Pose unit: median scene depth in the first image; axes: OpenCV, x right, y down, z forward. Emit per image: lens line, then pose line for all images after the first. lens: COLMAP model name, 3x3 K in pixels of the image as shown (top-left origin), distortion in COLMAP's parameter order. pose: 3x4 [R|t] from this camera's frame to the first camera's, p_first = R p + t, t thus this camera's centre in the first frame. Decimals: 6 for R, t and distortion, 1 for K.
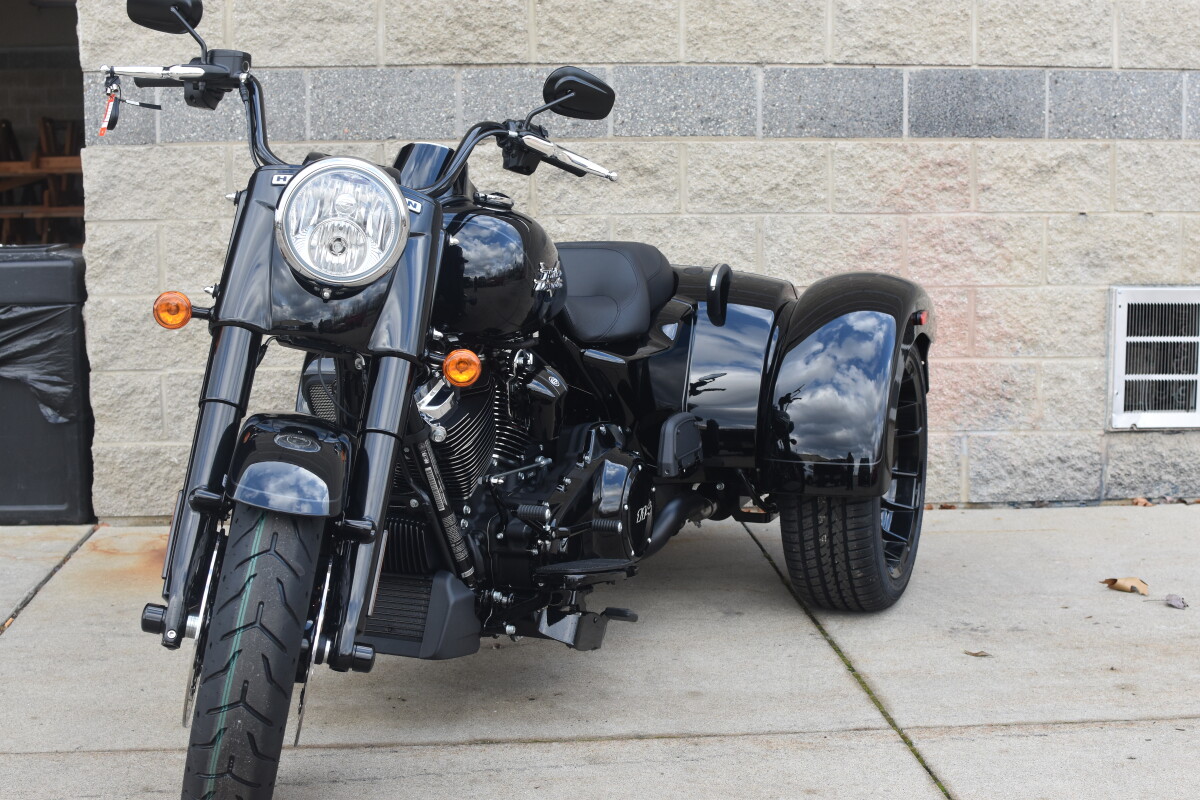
lens RADIAL K [[1834.7, 0, 600.0], [0, 1834.7, 400.0], [0, 0, 1]] dist [-0.193673, 0.197854]
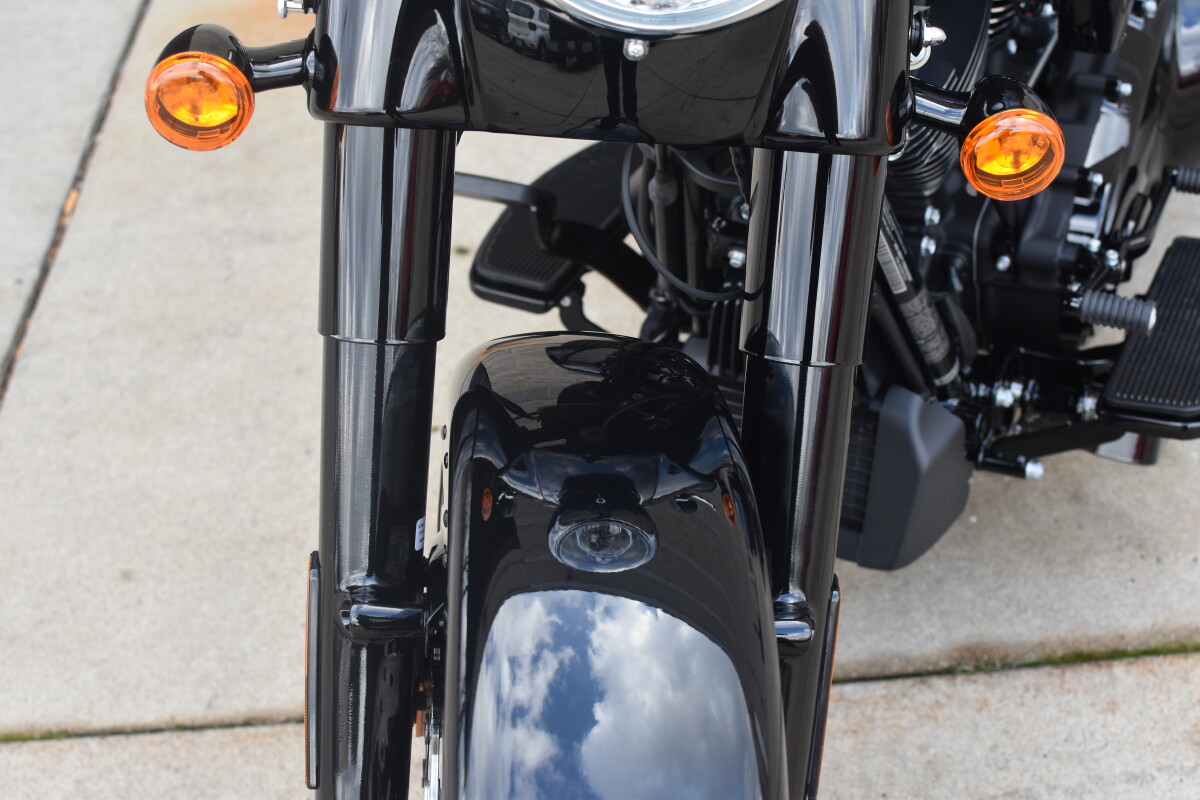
lens RADIAL K [[1834.7, 0, 600.0], [0, 1834.7, 400.0], [0, 0, 1]] dist [-0.193673, 0.197854]
pose [[0.991557, -0.033962, -0.125146, -0.099384], [0.097574, 0.831053, 0.547568, -0.160111], [0.085406, -0.555156, 0.827350, 0.584261]]
